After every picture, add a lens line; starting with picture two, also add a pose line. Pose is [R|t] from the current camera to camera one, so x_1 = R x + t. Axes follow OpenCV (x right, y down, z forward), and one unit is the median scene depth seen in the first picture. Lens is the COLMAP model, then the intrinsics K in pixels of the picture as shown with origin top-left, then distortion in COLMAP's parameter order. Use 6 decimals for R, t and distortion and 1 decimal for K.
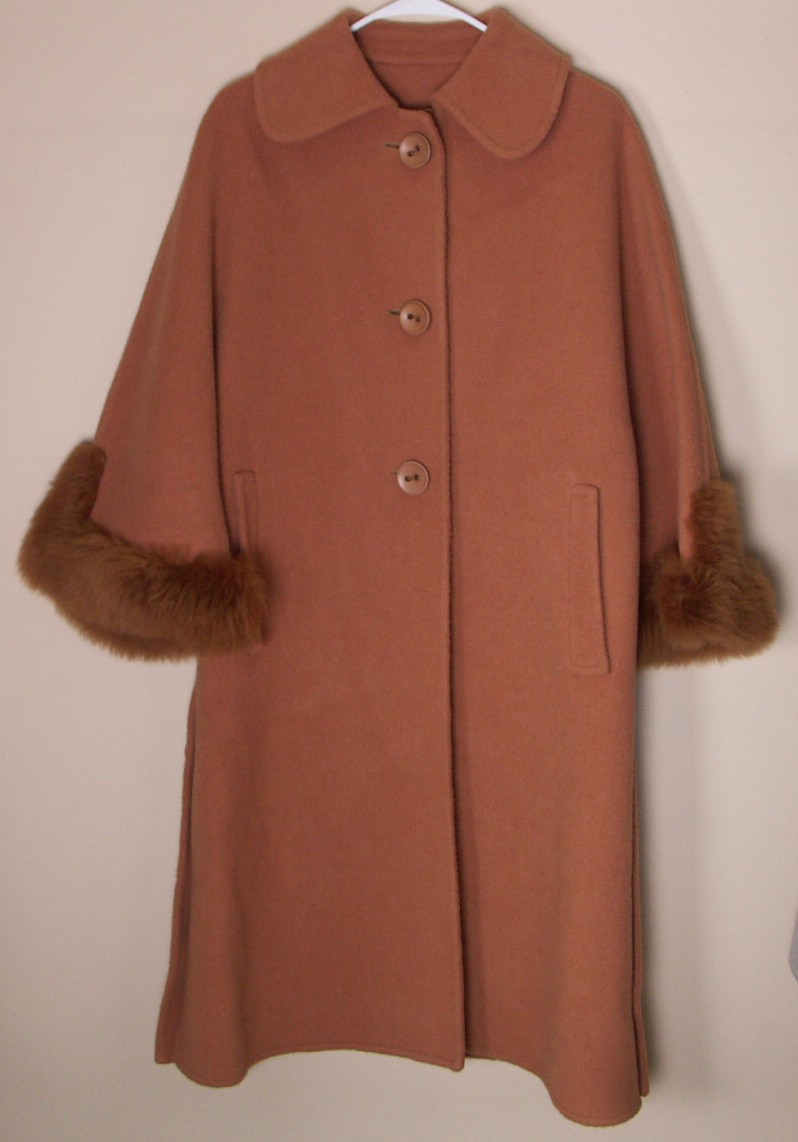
lens RADIAL K [[1007.6, 0, 401.2], [0, 1007.6, 564.1], [0, 0, 1]] dist [0.012777, -0.004376]
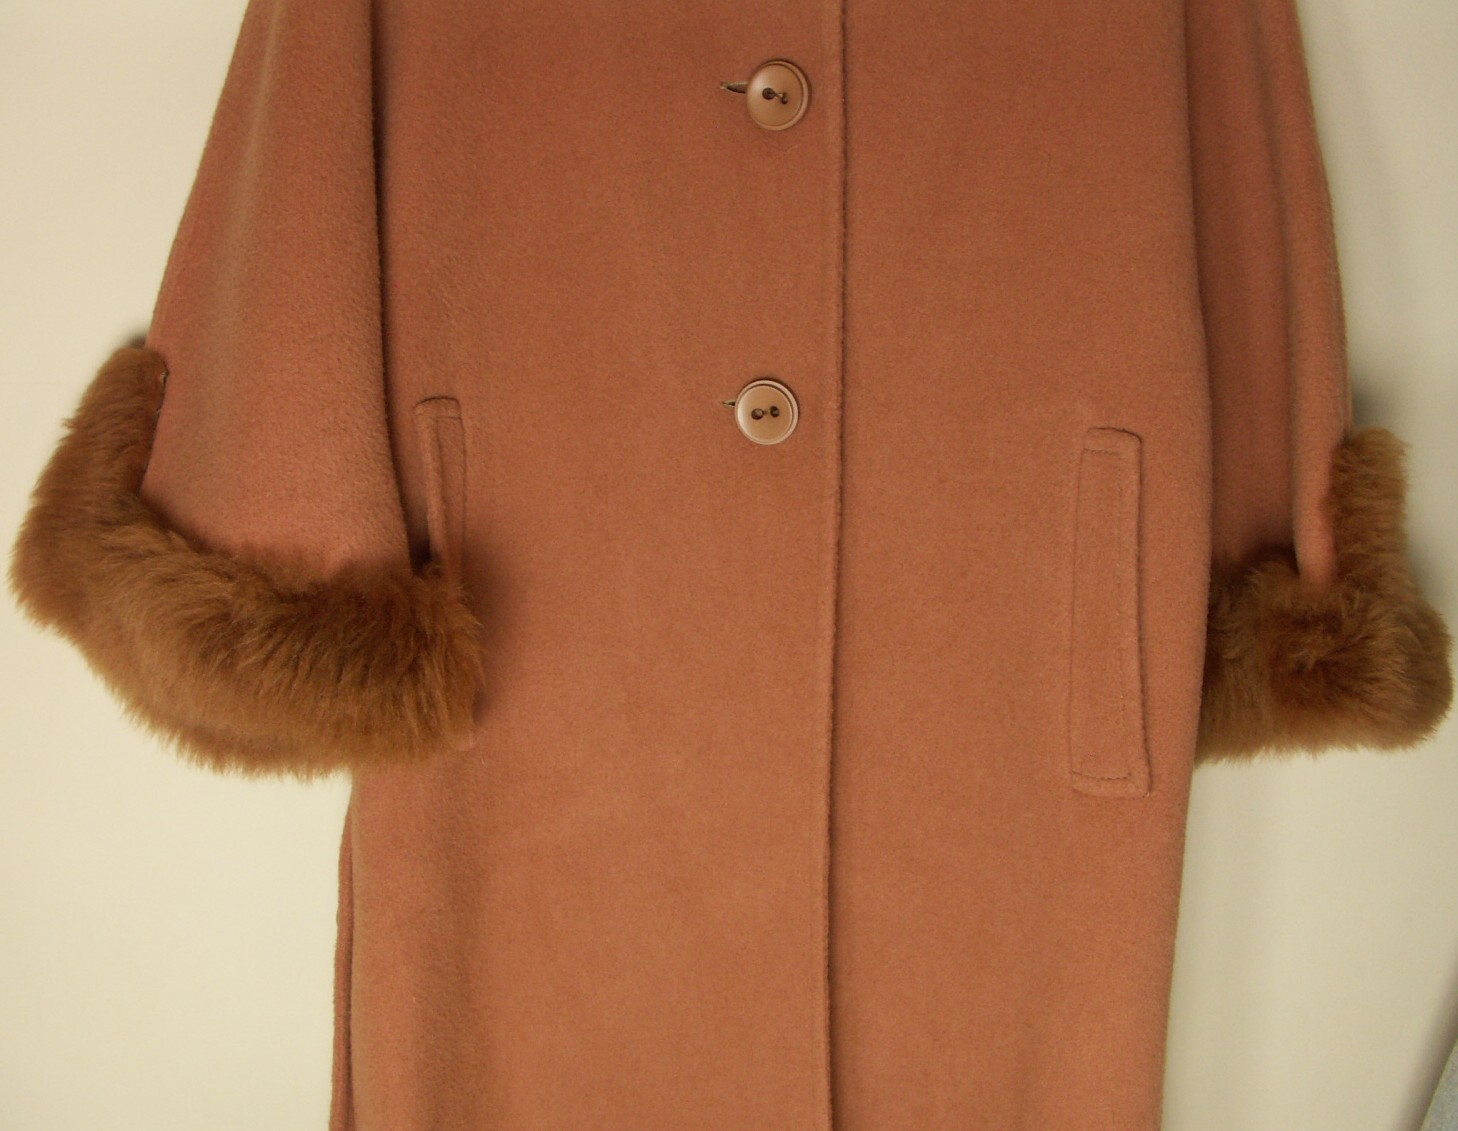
lens RADIAL K [[1243.4, 0, 724.5], [0, 1243.4, 579.9], [0, 0, 1]] dist [-0.088846, 0.025966]
pose [[0.998098, -0.001856, 0.061624, -0.050825], [-0.001030, 0.998905, 0.046773, -0.030480], [-0.061643, -0.046748, 0.997003, 0.372324]]
